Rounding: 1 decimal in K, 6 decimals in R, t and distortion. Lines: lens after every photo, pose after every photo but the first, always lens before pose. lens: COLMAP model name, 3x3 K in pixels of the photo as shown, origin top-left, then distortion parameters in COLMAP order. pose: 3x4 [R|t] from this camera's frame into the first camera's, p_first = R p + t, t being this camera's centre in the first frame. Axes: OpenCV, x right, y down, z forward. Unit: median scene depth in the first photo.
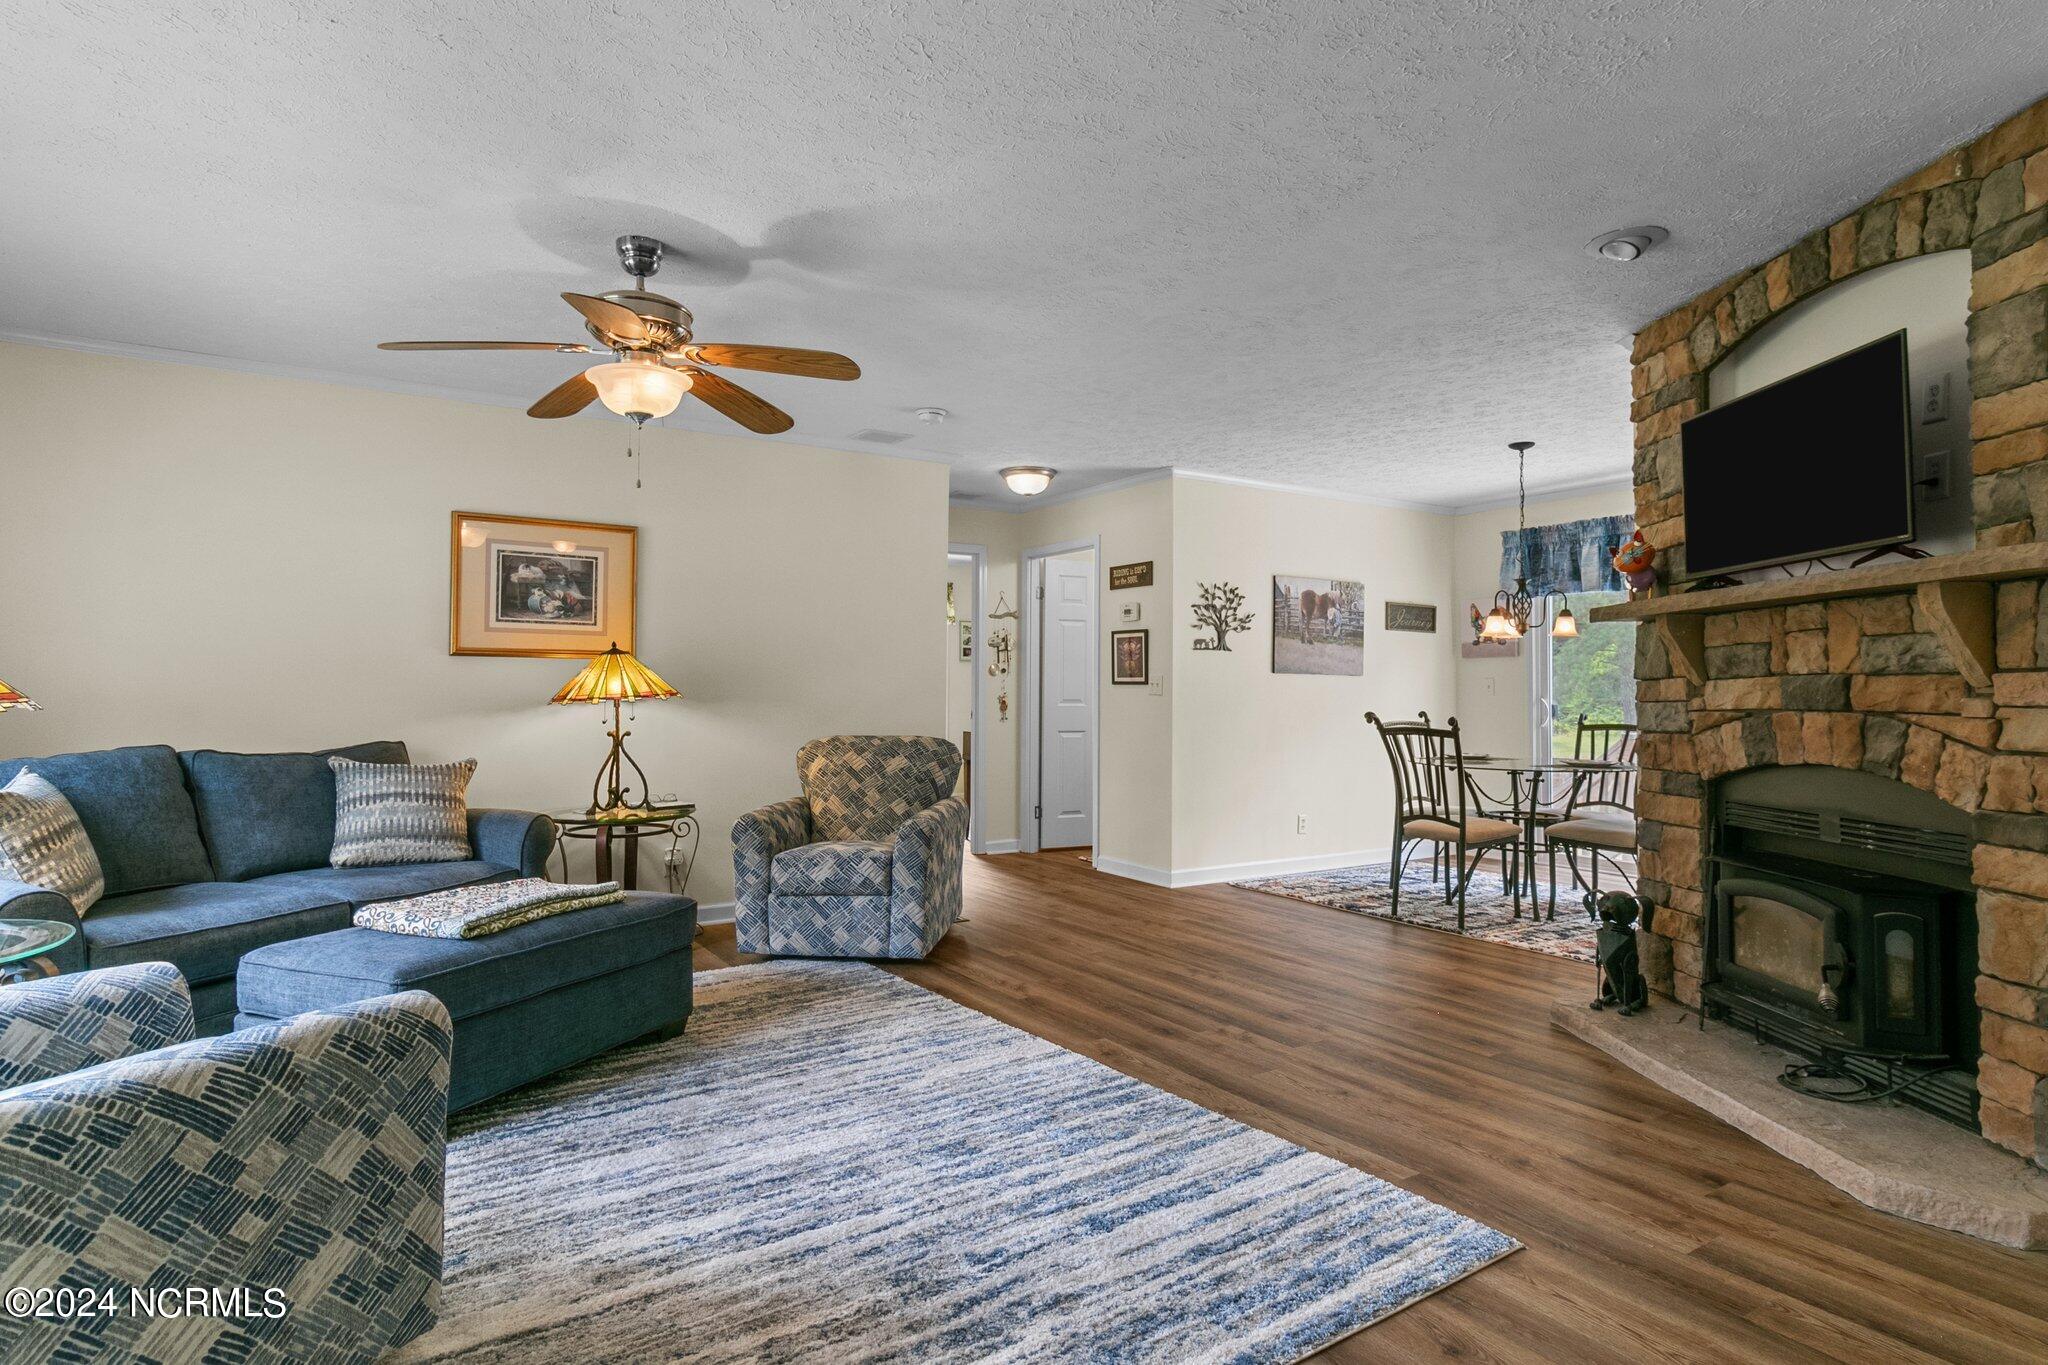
lens RADIAL K [[1051.7, 0, 1024.3], [0, 1051.7, 680.7], [0, 0, 1]] dist [0.000593, 0.000243]
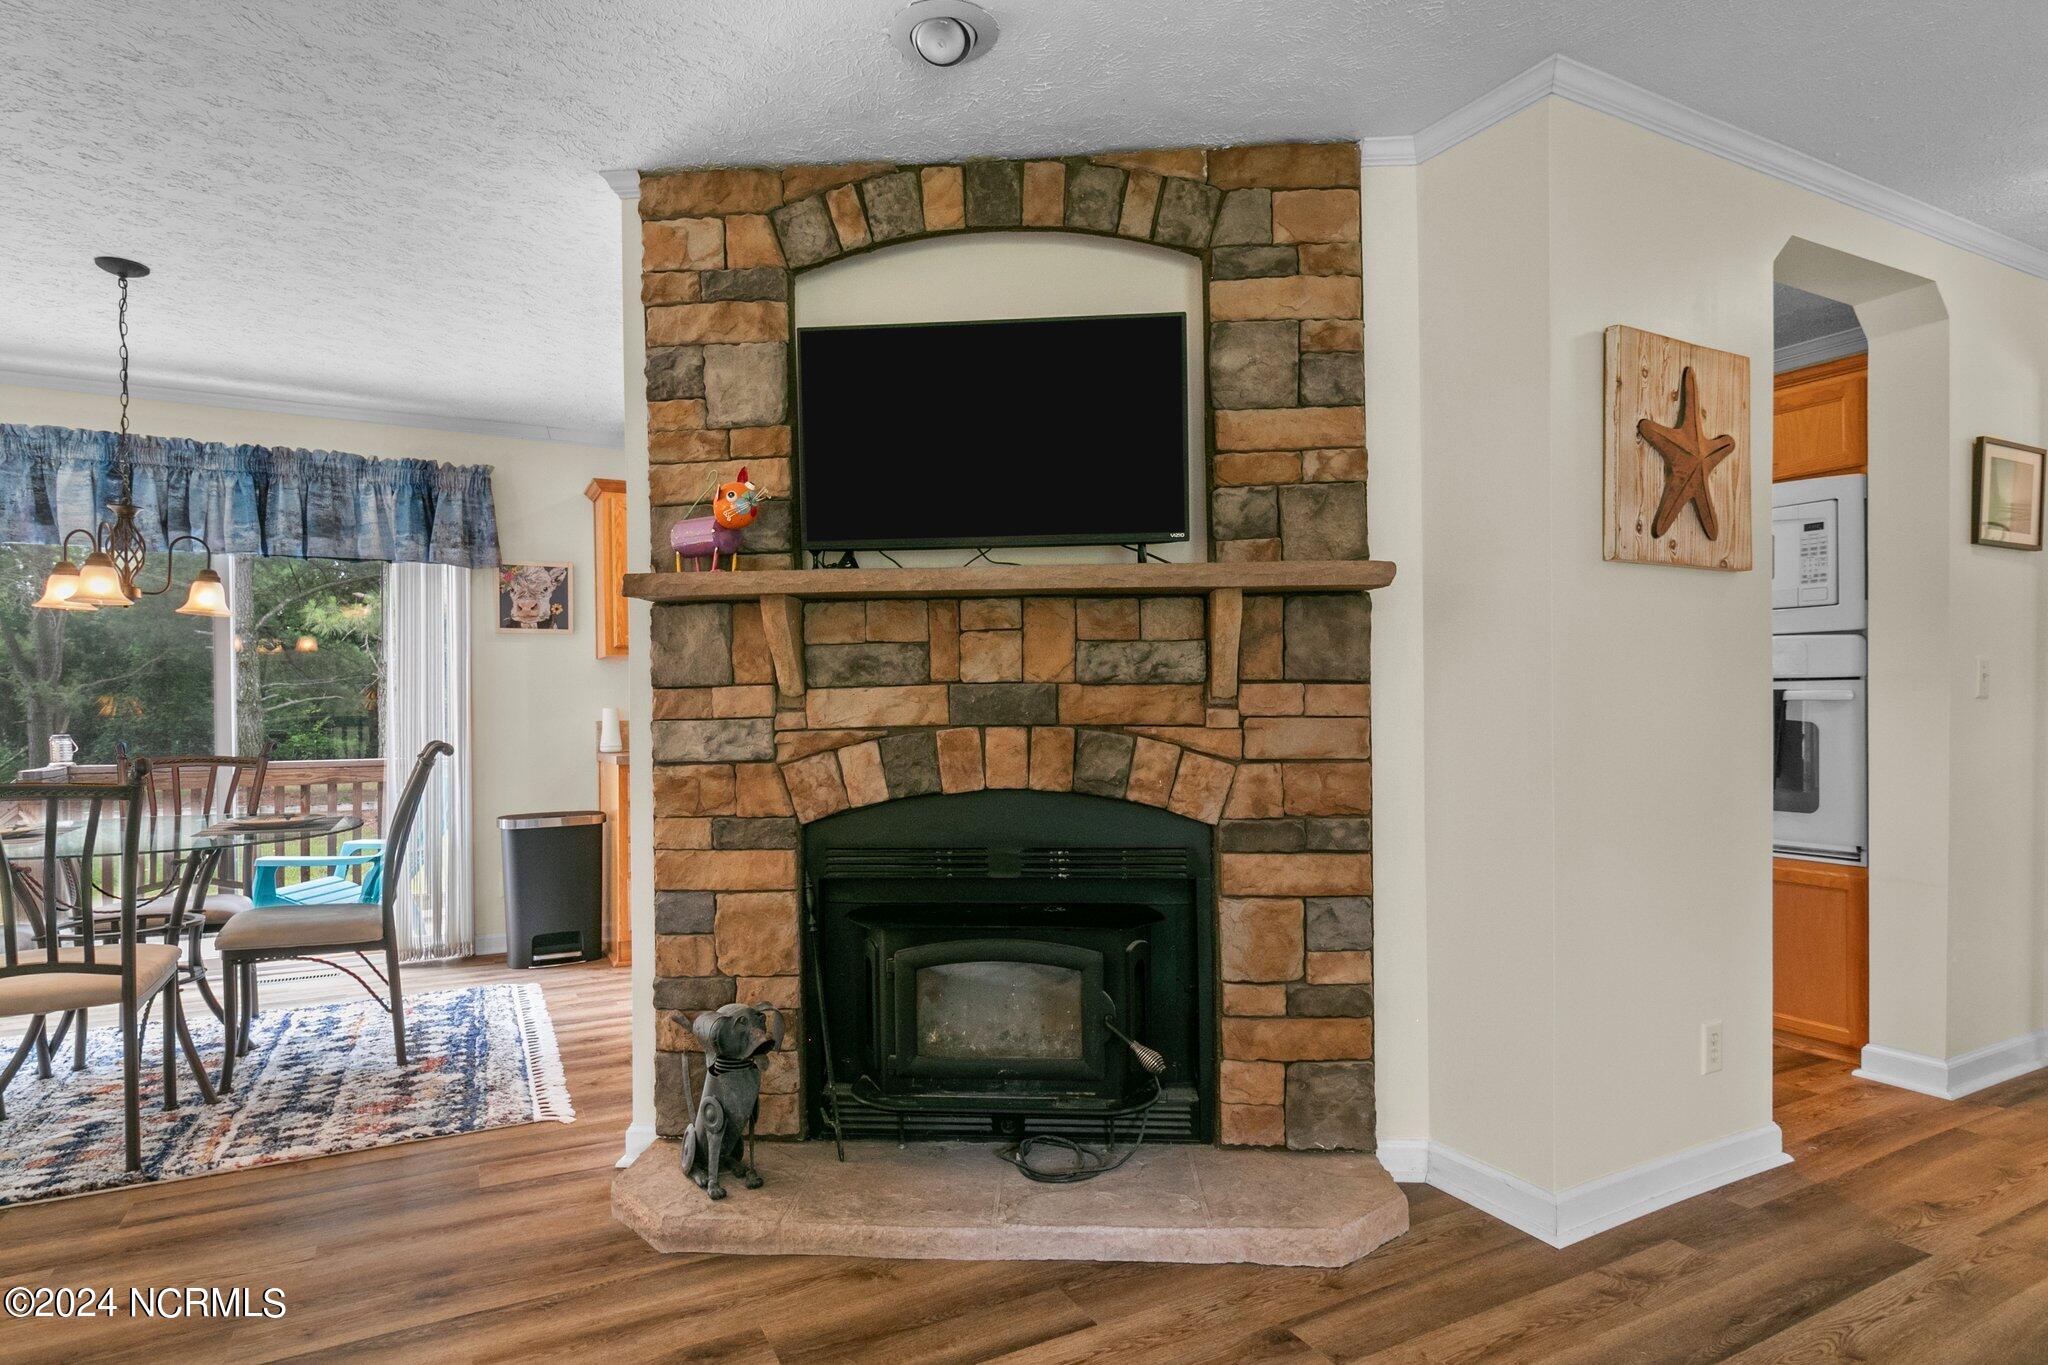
lens RADIAL K [[1097.8, 0, 1045.8], [0, 1097.8, 710.5], [0, 0, 1]] dist [0.004709, -0.000508]
pose [[0.097787, -0.006539, 0.995186, -0.133206], [-0.005913, 0.999957, 0.007151, 0.010292], [-0.995190, -0.006584, 0.097744, 0.939115]]
